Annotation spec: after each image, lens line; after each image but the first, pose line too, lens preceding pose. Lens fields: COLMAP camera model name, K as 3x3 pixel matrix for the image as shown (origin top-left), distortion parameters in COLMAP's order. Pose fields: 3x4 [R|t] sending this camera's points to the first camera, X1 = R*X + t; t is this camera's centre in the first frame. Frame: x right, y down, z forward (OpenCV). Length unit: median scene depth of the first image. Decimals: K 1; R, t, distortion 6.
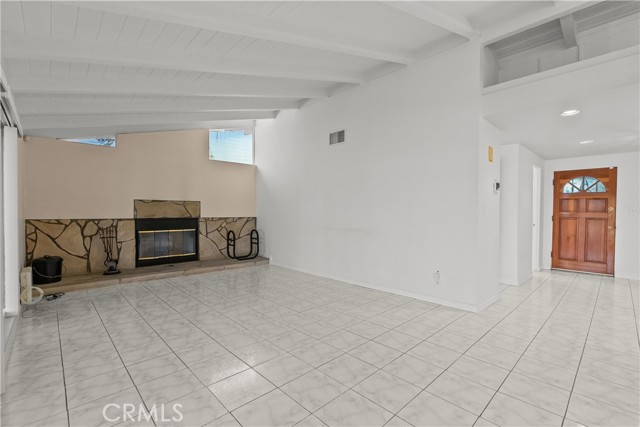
lens RADIAL K [[292.1, 0, 321.2], [0, 292.1, 209.4], [0, 0, 1]] dist [-0.003769, 0.001871]
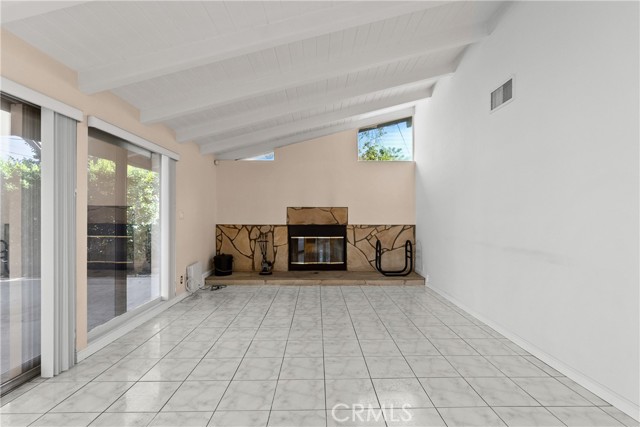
lens RADIAL K [[292.1, 0, 325.9], [0, 292.1, 213.1], [0, 0, 1]] dist [-0.003769, 0.001871]
pose [[0.730564, -0.011595, -0.682746, 0.195405], [0.007864, 0.999932, -0.008566, -0.001540], [0.682799, 0.000889, 0.730606, 0.312849]]
